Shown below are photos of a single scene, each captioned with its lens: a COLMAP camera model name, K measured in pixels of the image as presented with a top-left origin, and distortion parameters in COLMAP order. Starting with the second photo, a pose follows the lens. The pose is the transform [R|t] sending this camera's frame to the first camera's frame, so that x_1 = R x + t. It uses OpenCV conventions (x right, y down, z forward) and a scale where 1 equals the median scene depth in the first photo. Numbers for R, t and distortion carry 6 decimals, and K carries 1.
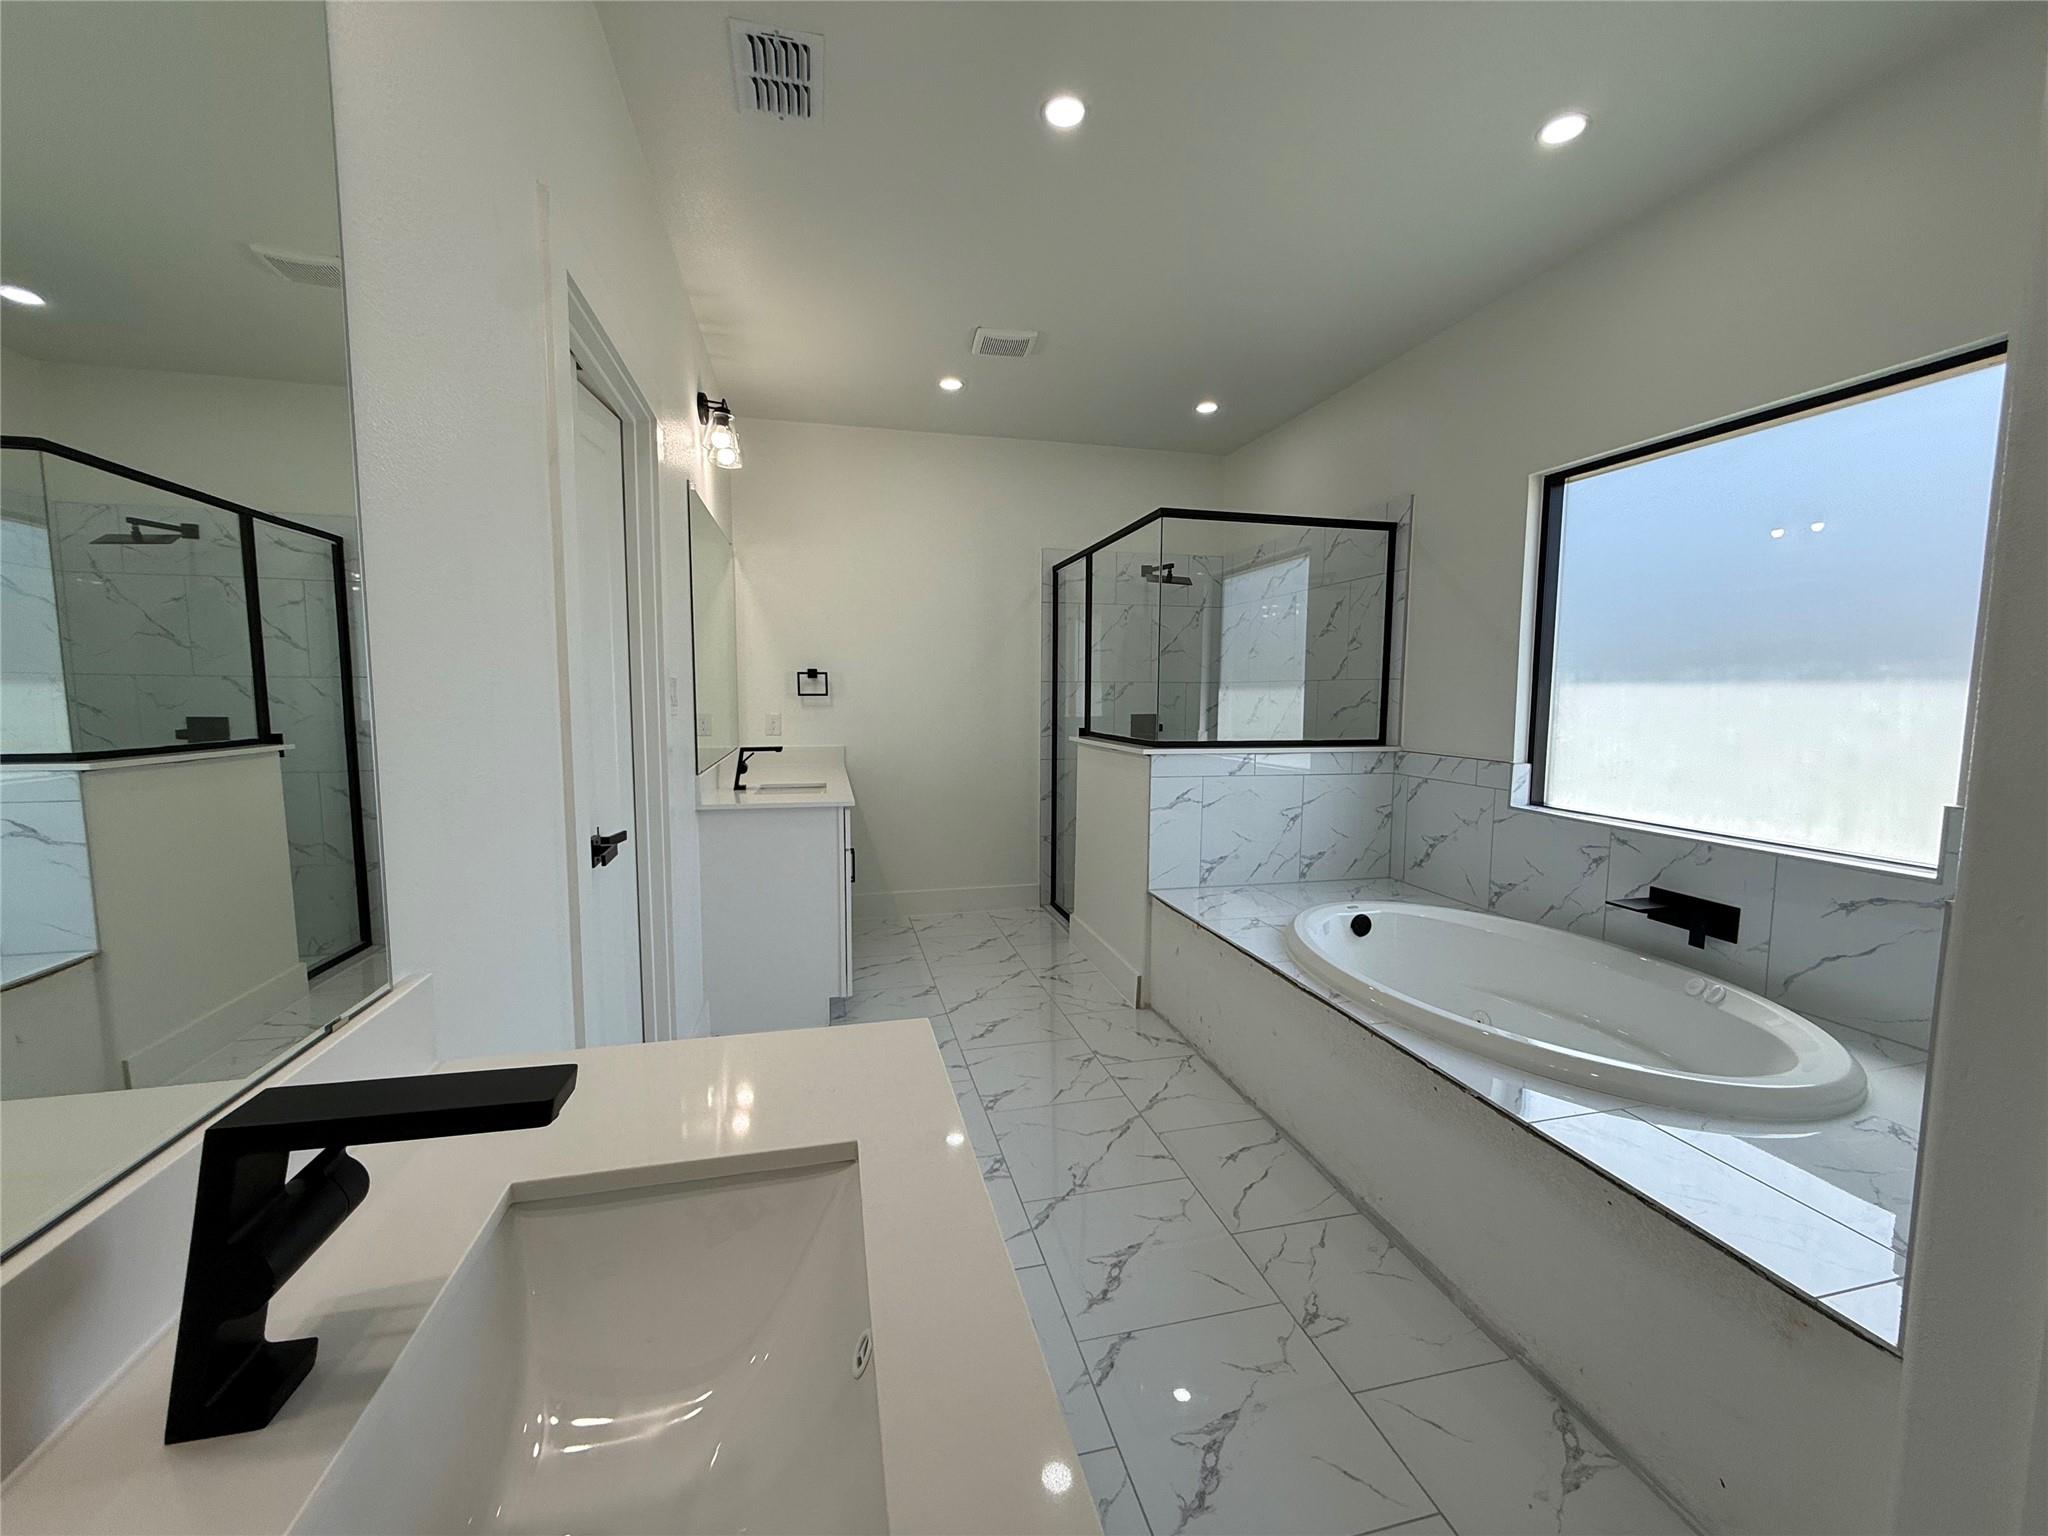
lens RADIAL K [[817.2, 0, 1019.1], [0, 817.2, 767.4], [0, 0, 1]] dist [0.001675, 0.000180]
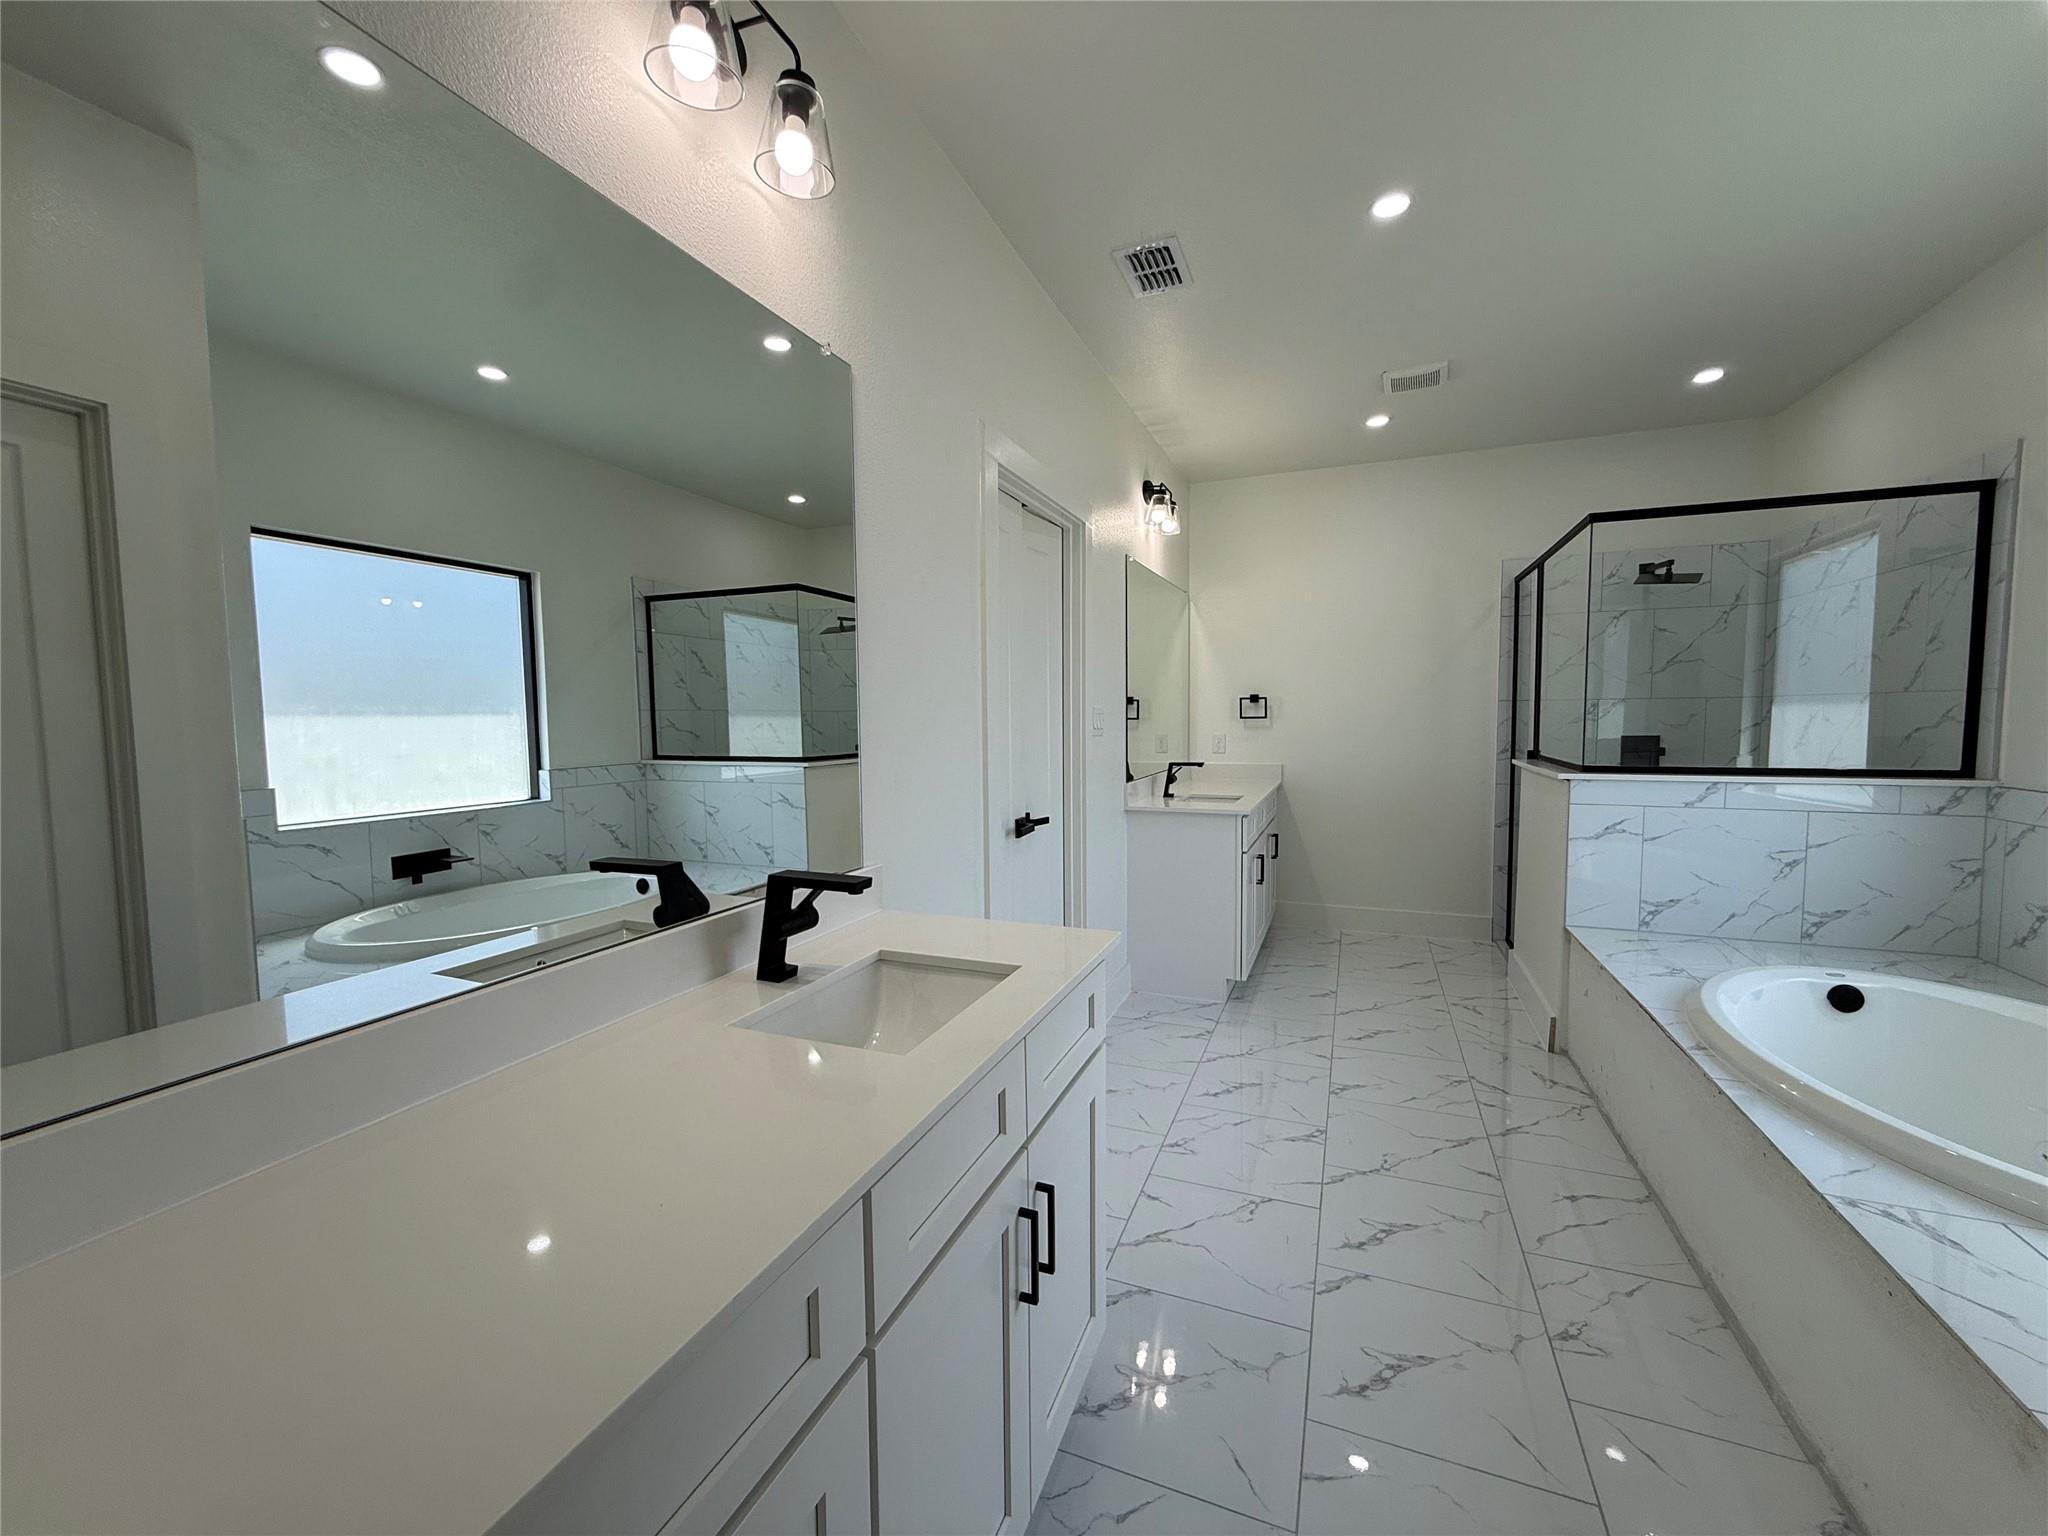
lens RADIAL K [[817.2, 0, 1019.1], [0, 817.2, 767.4], [0, 0, 1]] dist [0.001675, 0.000180]
pose [[0.807542, 0.024920, -0.589283, 0.193363], [-0.039507, 0.999149, -0.011887, 0.006354], [0.588485, 0.032880, 0.807839, -0.114675]]
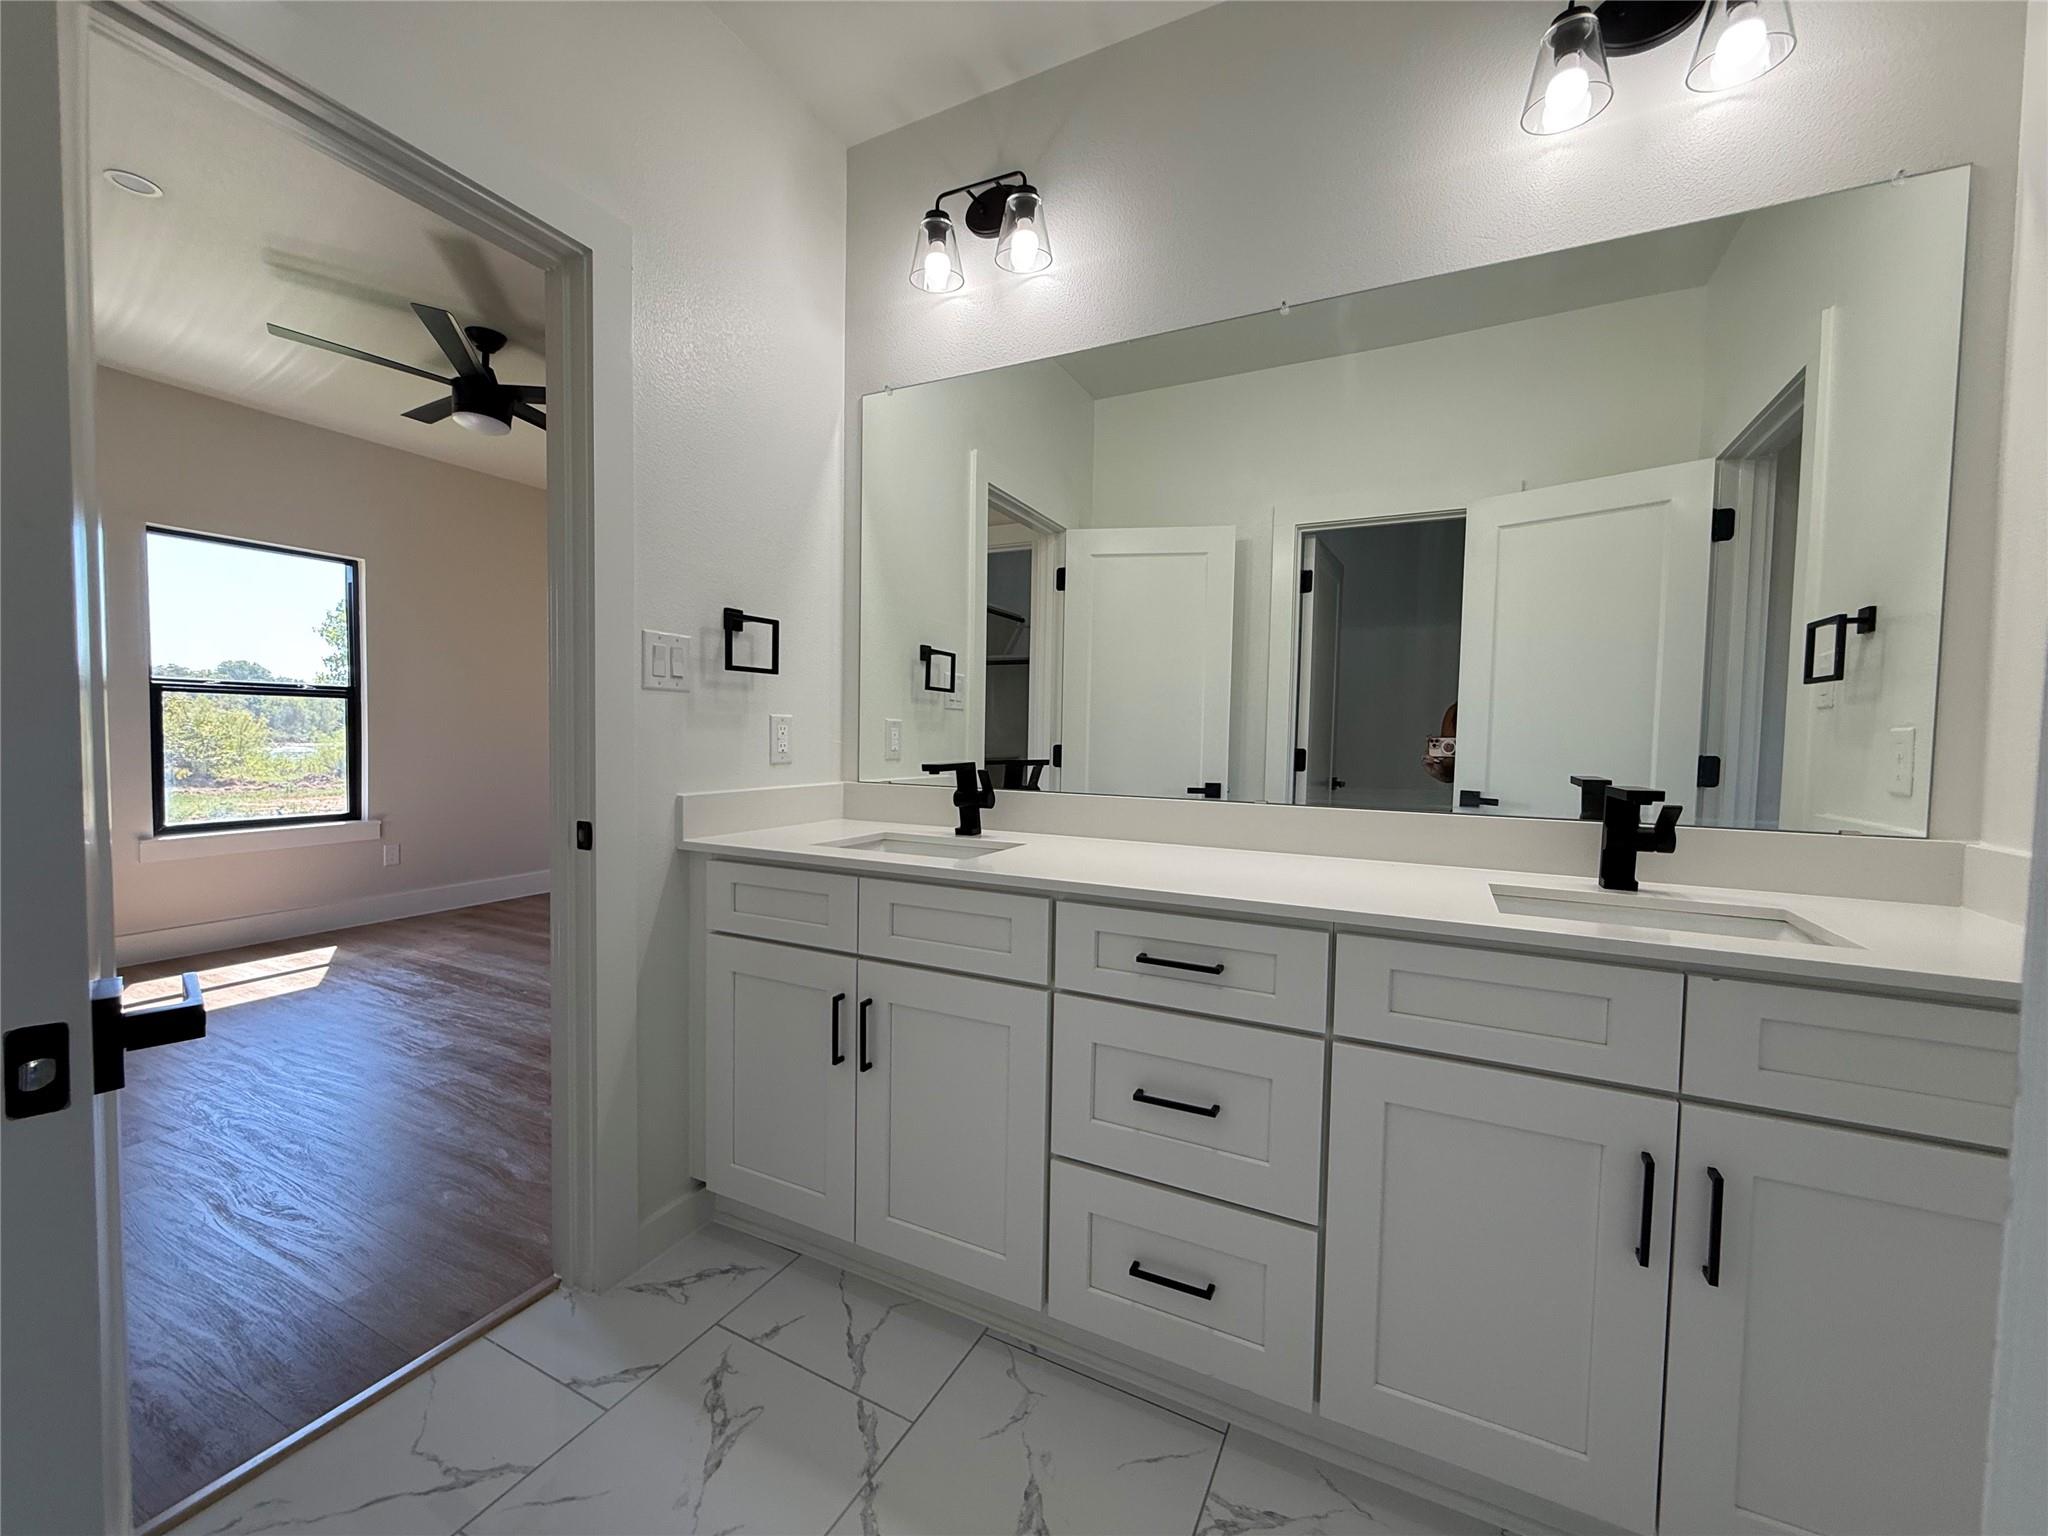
lens RADIAL K [[817.2, 0, 1019.1], [0, 817.2, 767.4], [0, 0, 1]] dist [0.001675, 0.000180]
pose [[-0.655484, 0.016021, -0.755039, 0.297224], [-0.089377, 0.991103, 0.098622, -0.024905], [0.749901, 0.132128, -0.648221, 0.735640]]
